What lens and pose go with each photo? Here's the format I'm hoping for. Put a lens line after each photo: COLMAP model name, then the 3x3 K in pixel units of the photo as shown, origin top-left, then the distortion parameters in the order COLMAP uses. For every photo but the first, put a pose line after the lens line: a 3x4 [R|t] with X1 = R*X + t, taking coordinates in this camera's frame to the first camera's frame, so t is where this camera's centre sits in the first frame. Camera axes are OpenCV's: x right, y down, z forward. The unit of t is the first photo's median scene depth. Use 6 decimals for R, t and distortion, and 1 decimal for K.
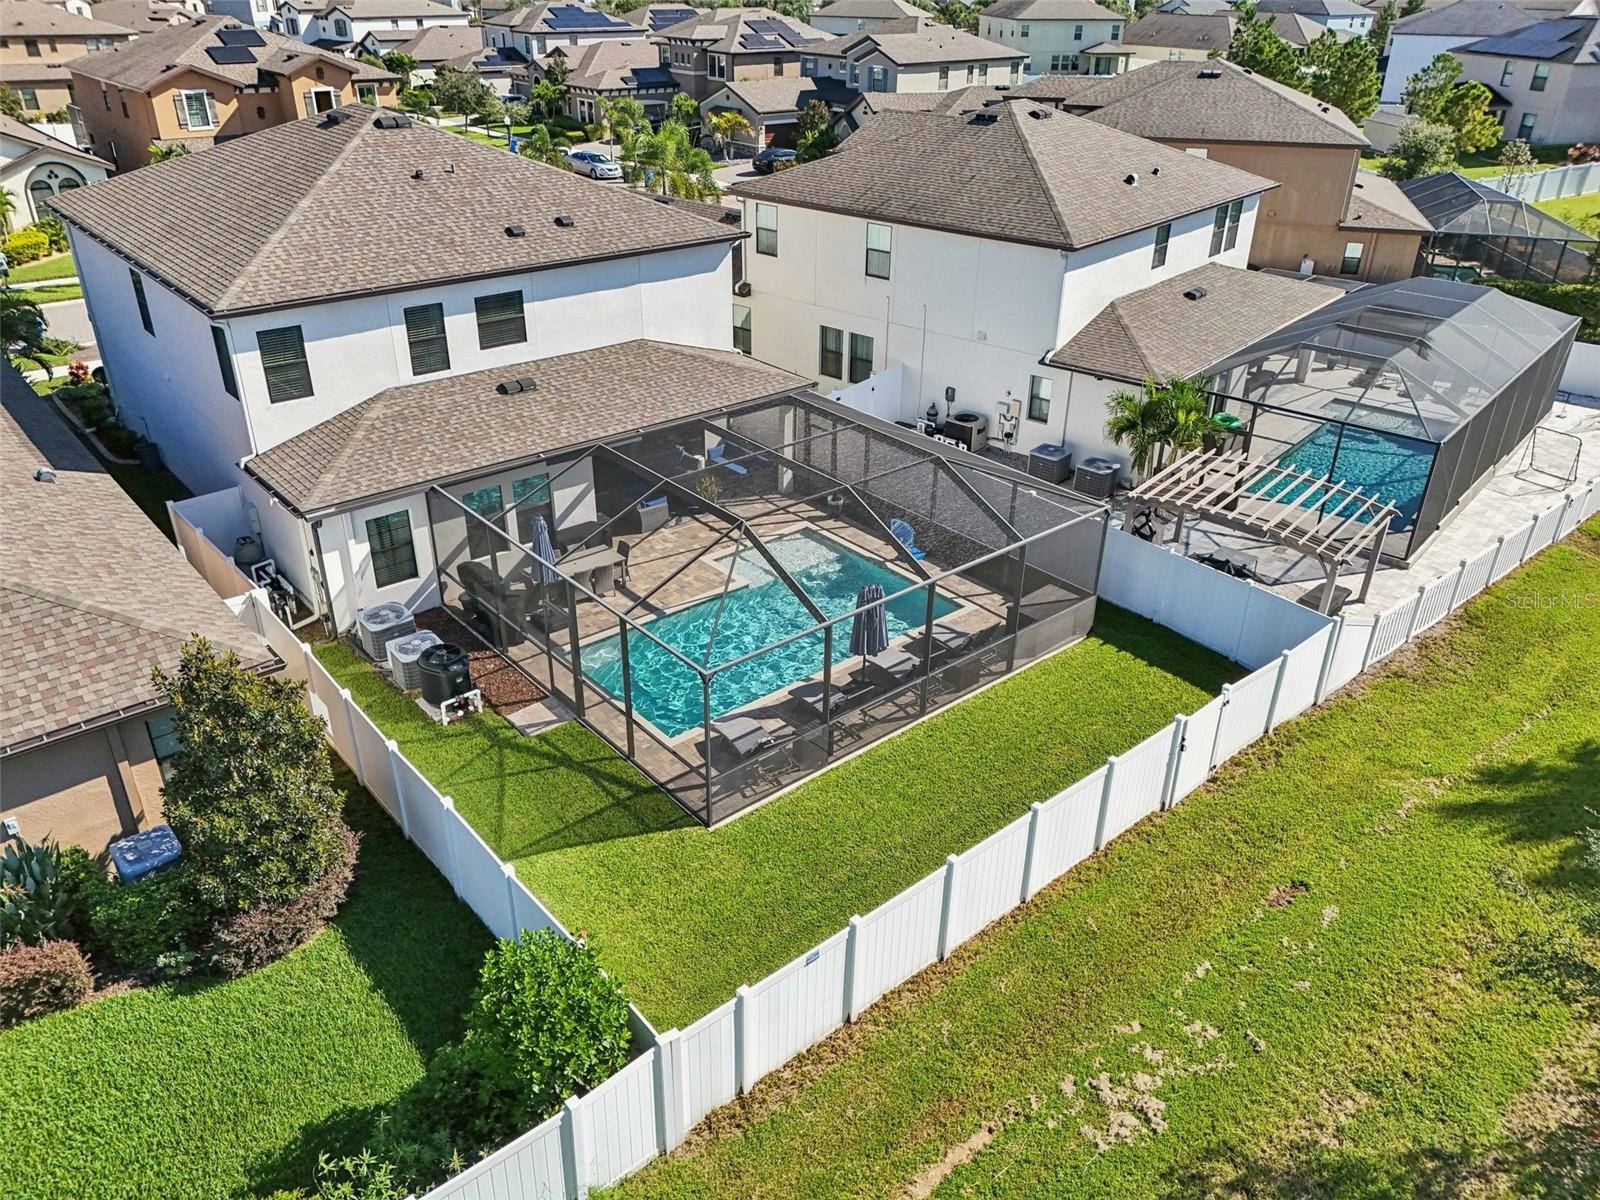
lens RADIAL K [[1192.6, 0, 804.1], [0, 1192.6, 604.9], [0, 0, 1]] dist [0.051722, -0.050502]
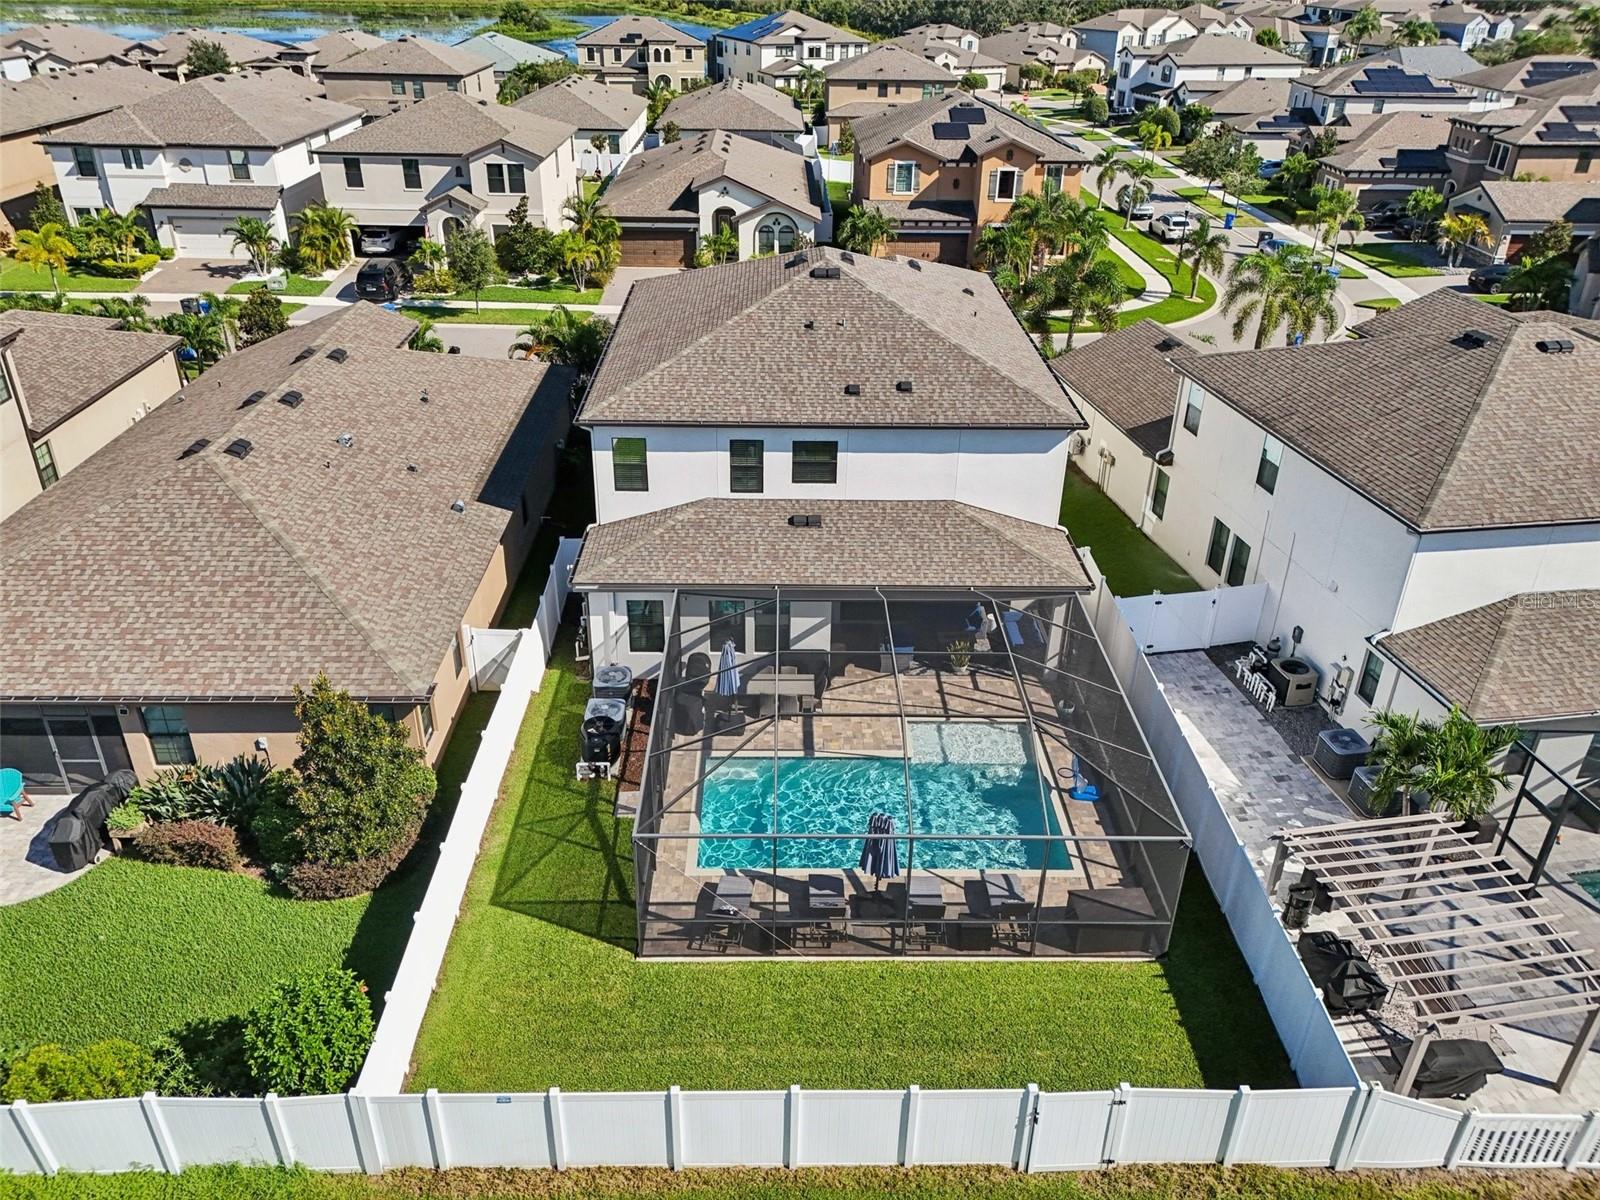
lens RADIAL K [[1192.6, 0, 799.8], [0, 1192.6, 594.1], [0, 0, 1]] dist [0.051722, -0.050502]
pose [[0.767085, 0.305202, -0.564299, 0.421563], [-0.308909, 0.946625, 0.092065, -0.217260], [0.562278, 0.103696, 0.820421, 0.061836]]
